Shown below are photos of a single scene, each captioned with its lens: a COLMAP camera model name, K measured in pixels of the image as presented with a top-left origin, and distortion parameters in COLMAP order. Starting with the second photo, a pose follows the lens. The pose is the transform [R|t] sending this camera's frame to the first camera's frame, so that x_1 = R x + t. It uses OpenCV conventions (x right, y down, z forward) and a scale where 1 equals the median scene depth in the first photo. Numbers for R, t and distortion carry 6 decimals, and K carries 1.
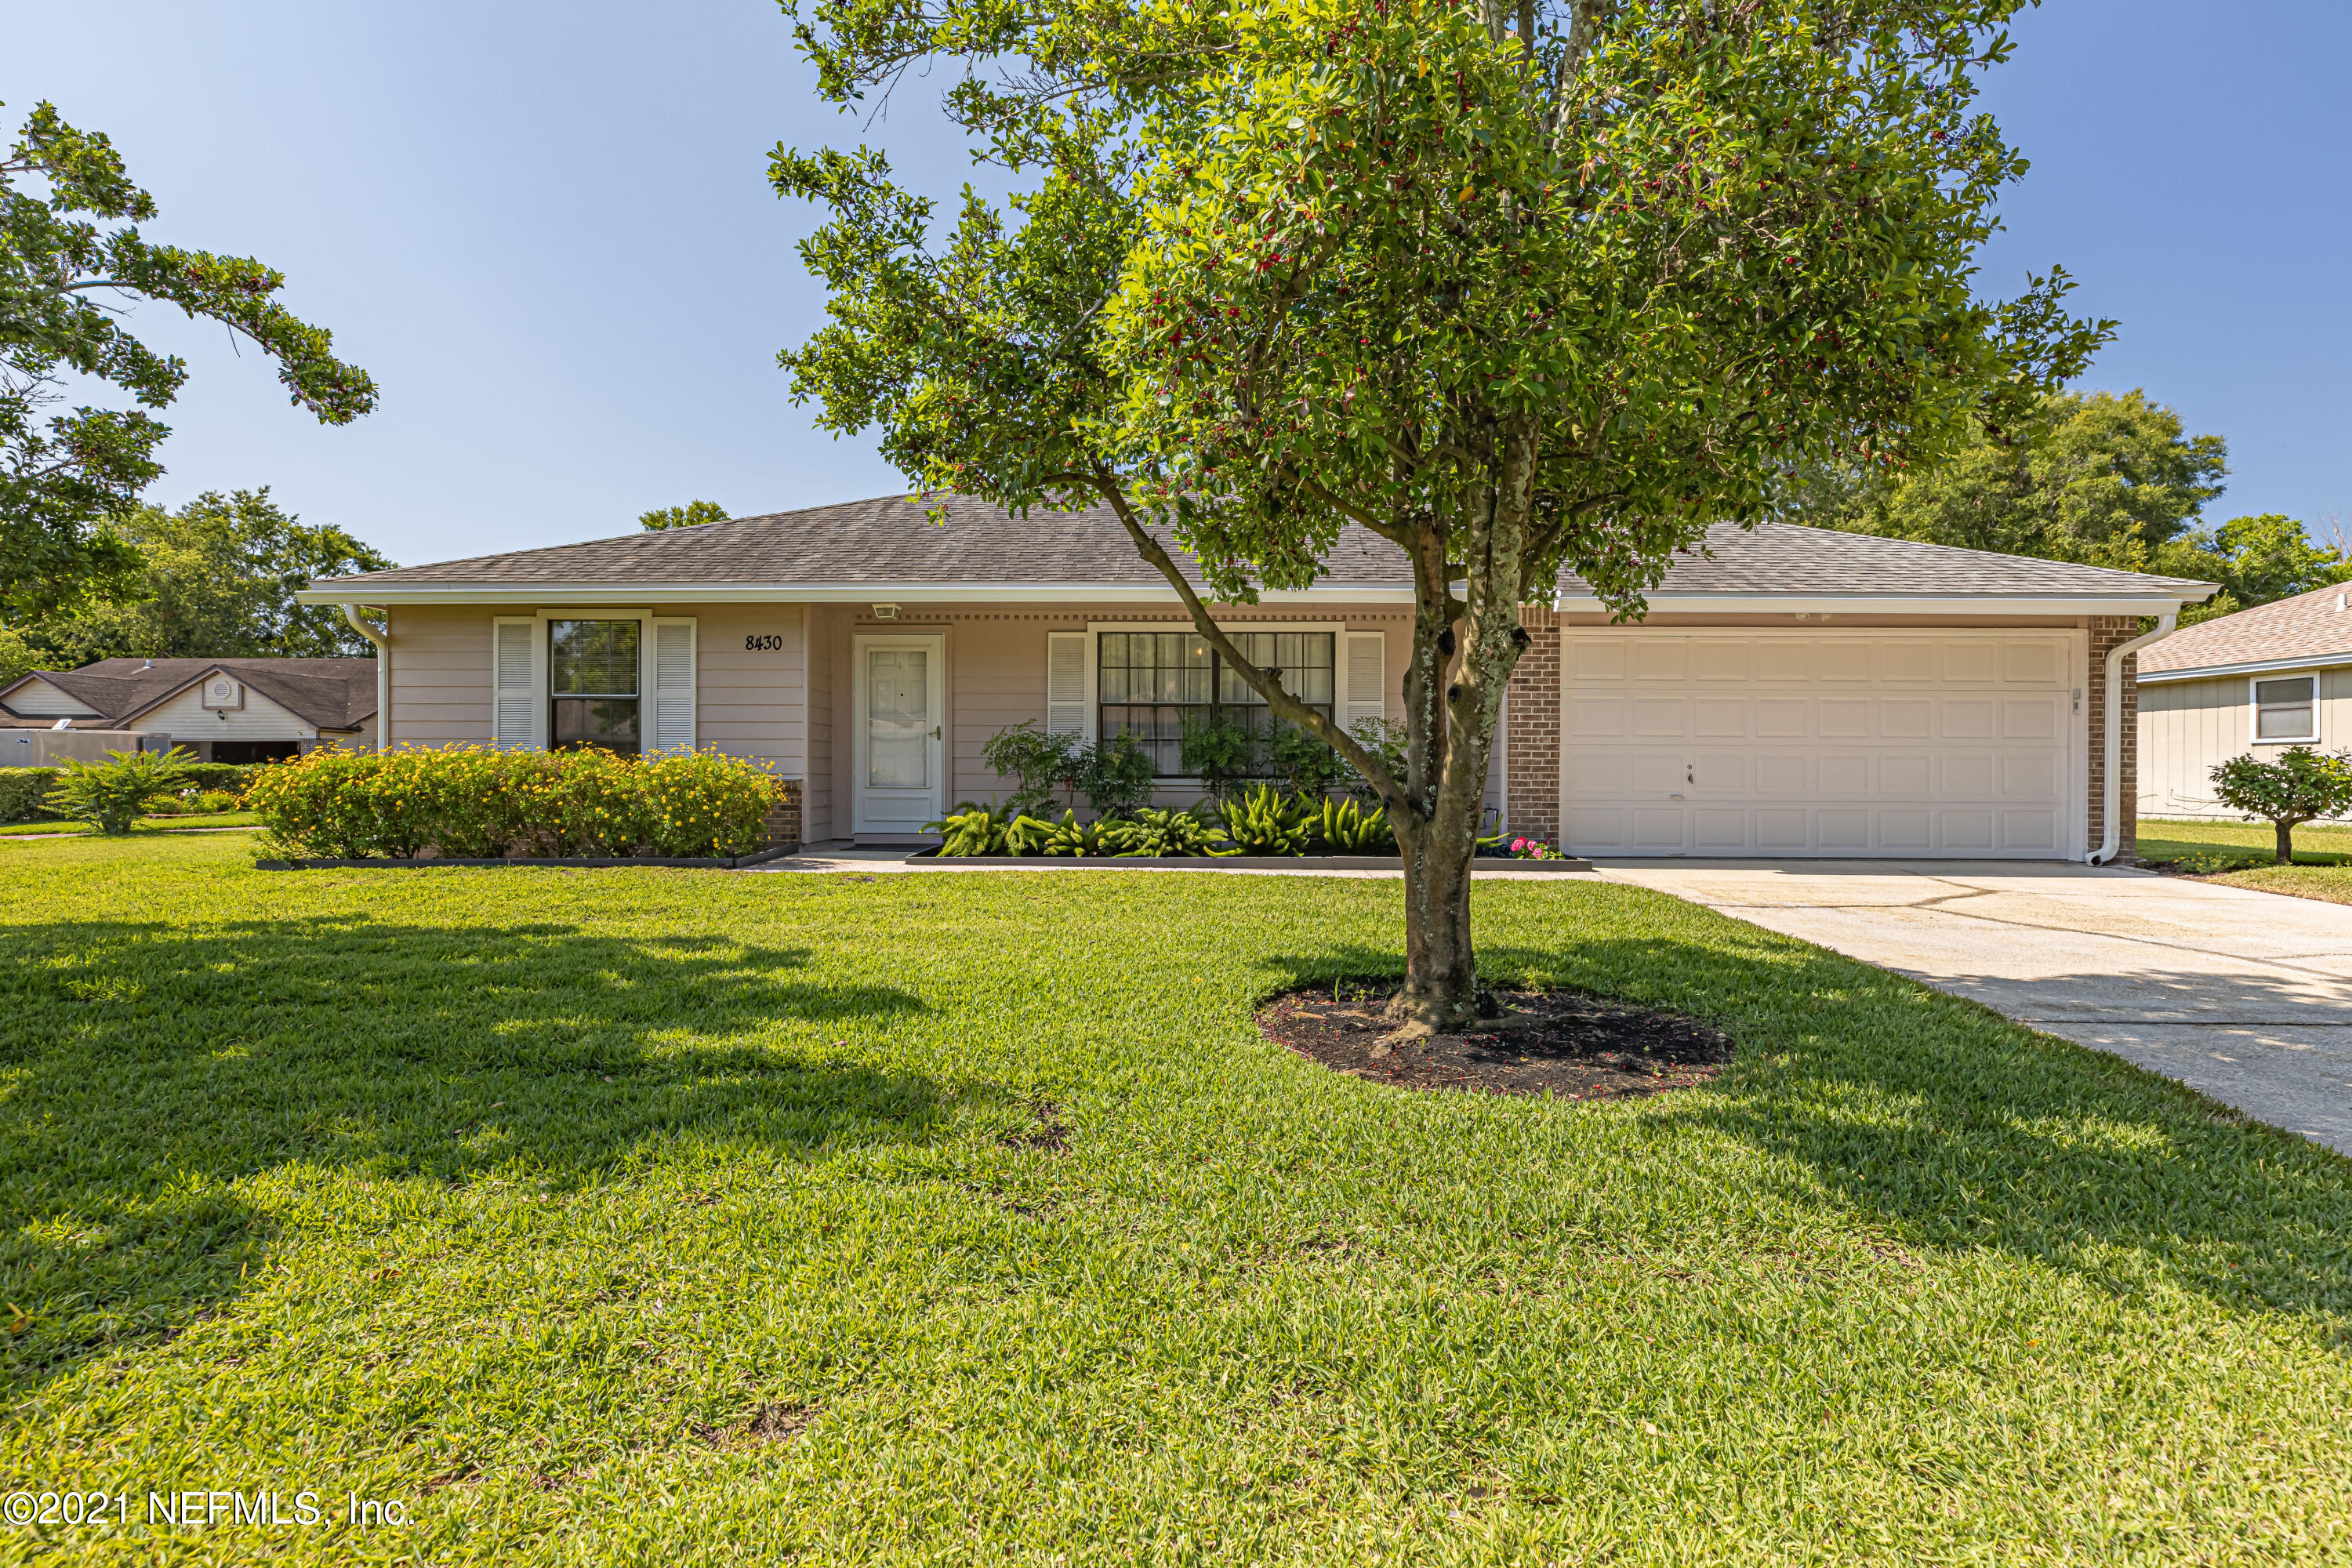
lens RADIAL K [[1202.6, 0, 1172.3], [0, 1202.6, 780.2], [0, 0, 1]] dist [-0.003153, -0.000428]
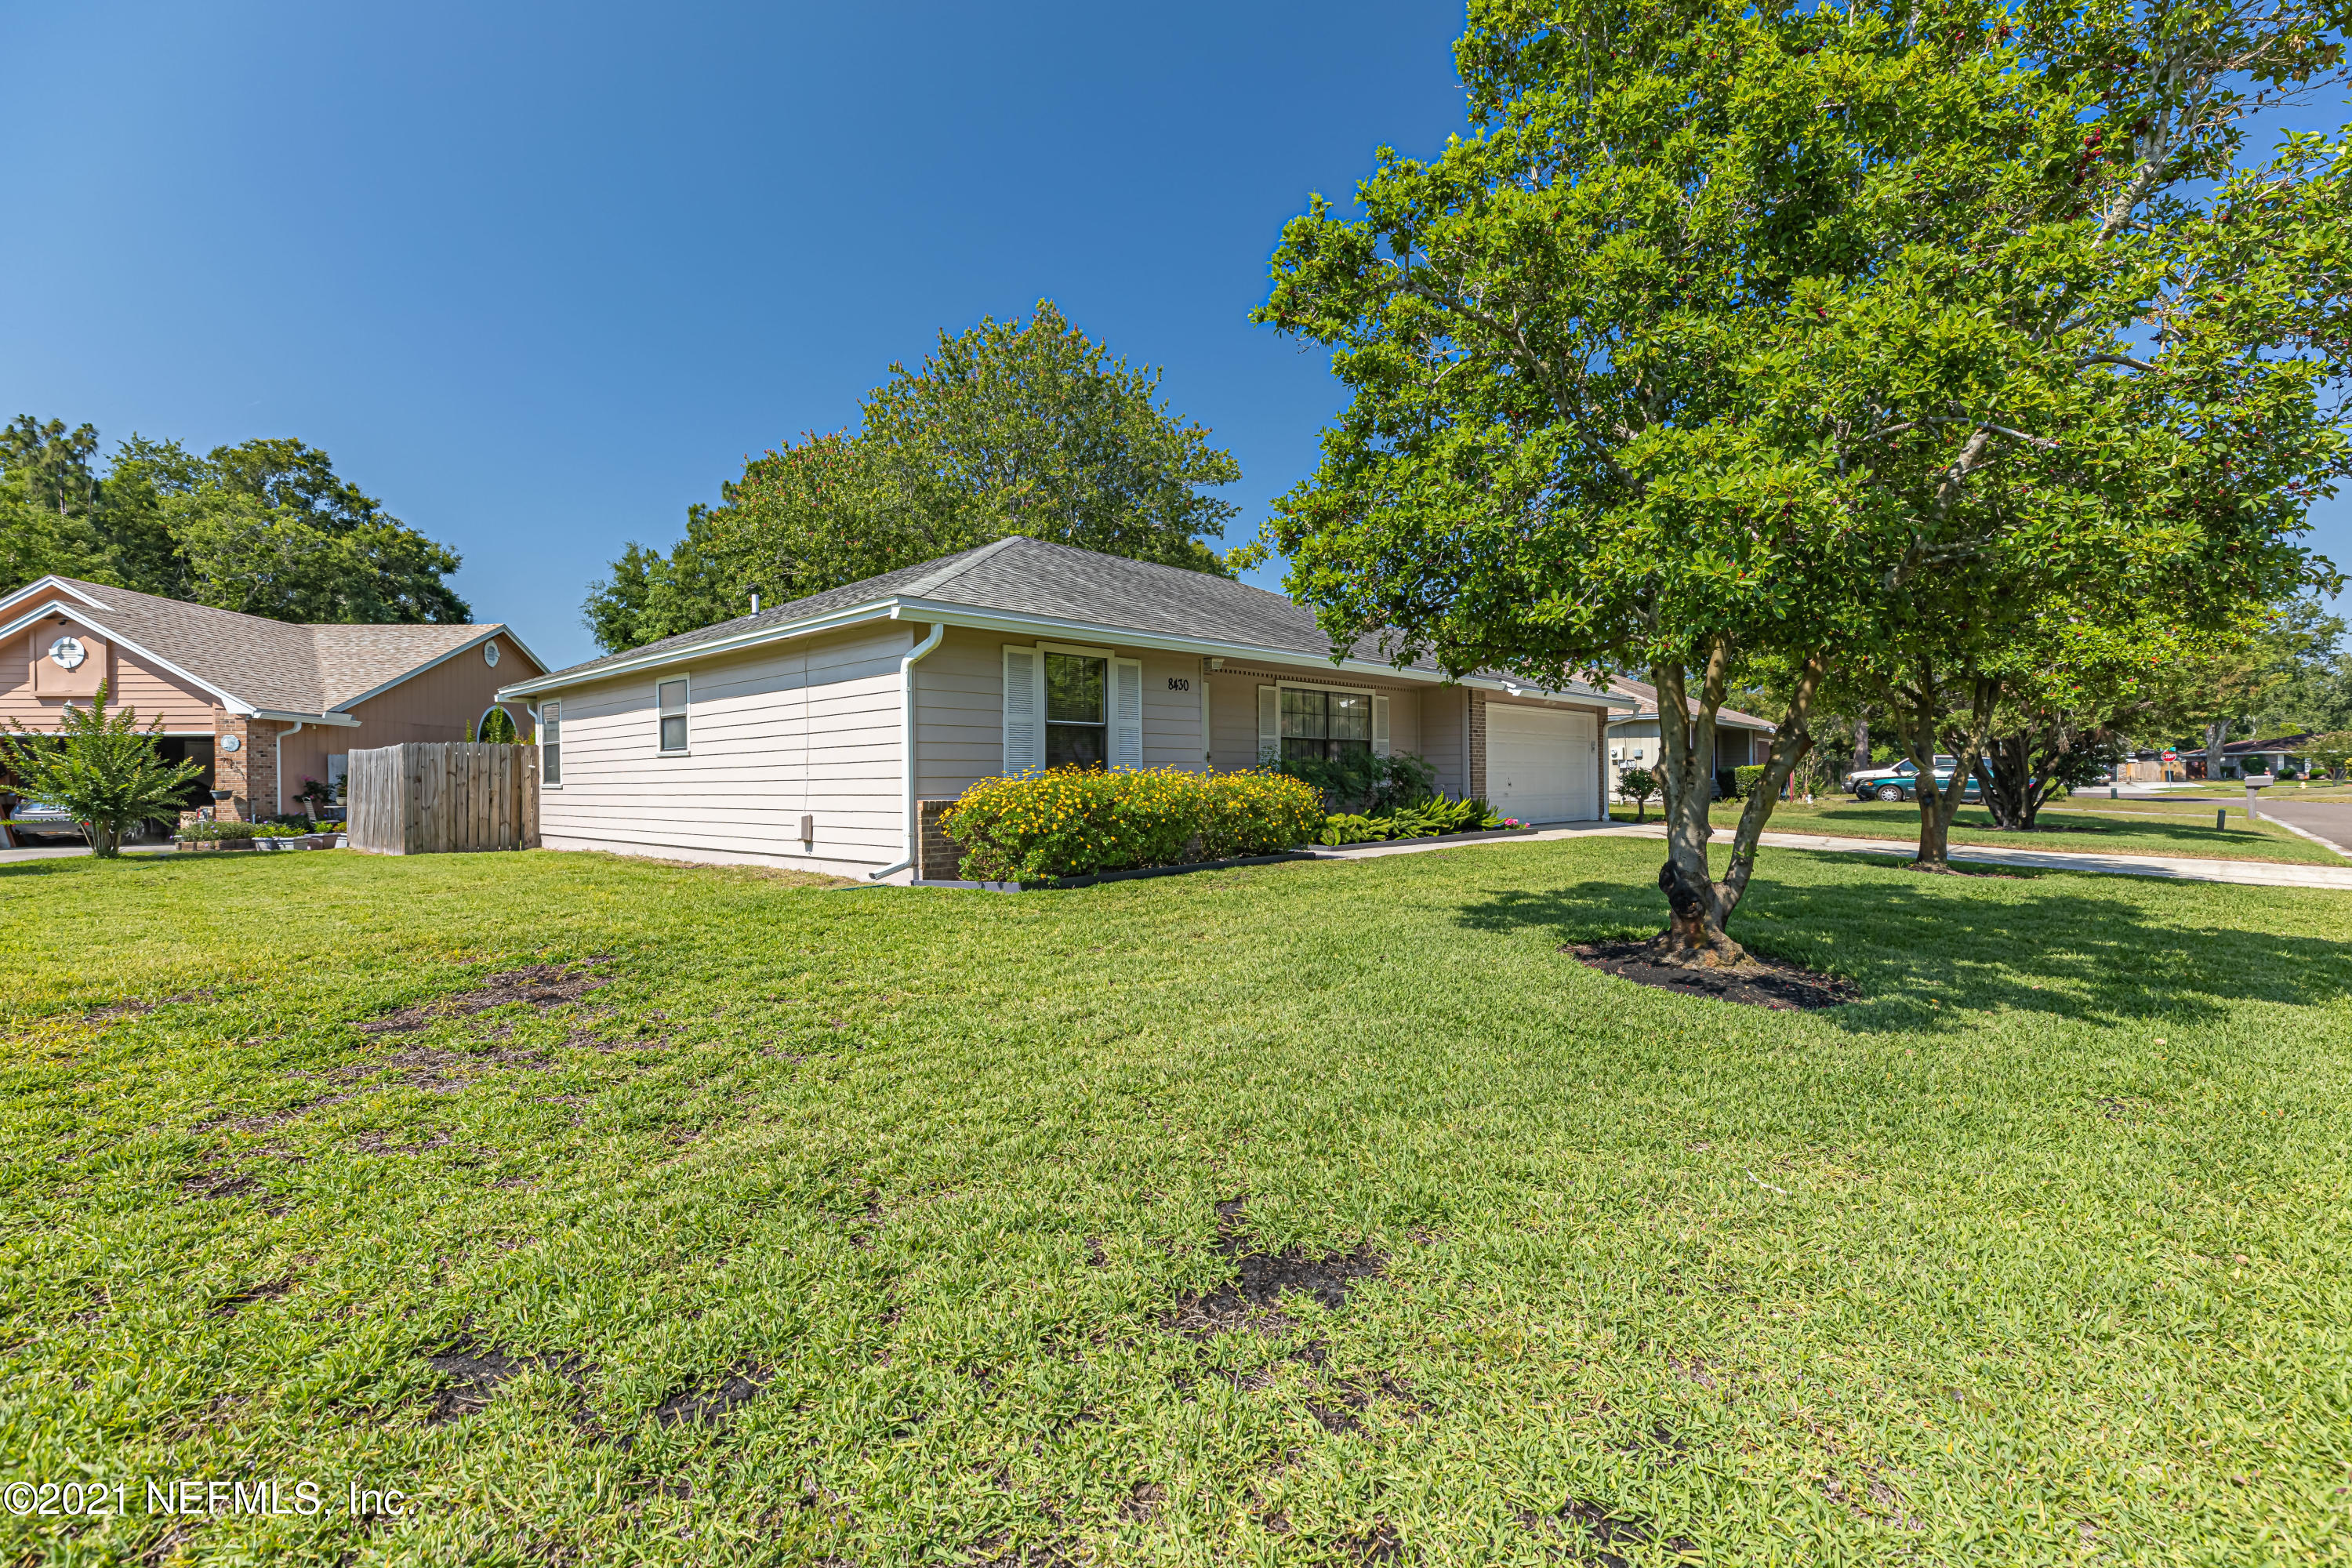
lens RADIAL K [[1048.6, 0, 1173.7], [0, 1048.6, 780.6], [0, 0, 1]] dist [0.003669, -0.000725]
pose [[0.675223, -0.009984, 0.737546, -1.135224], [0.019880, 0.999791, -0.004666, -0.010060], [-0.737346, 0.017813, 0.675280, 0.271451]]
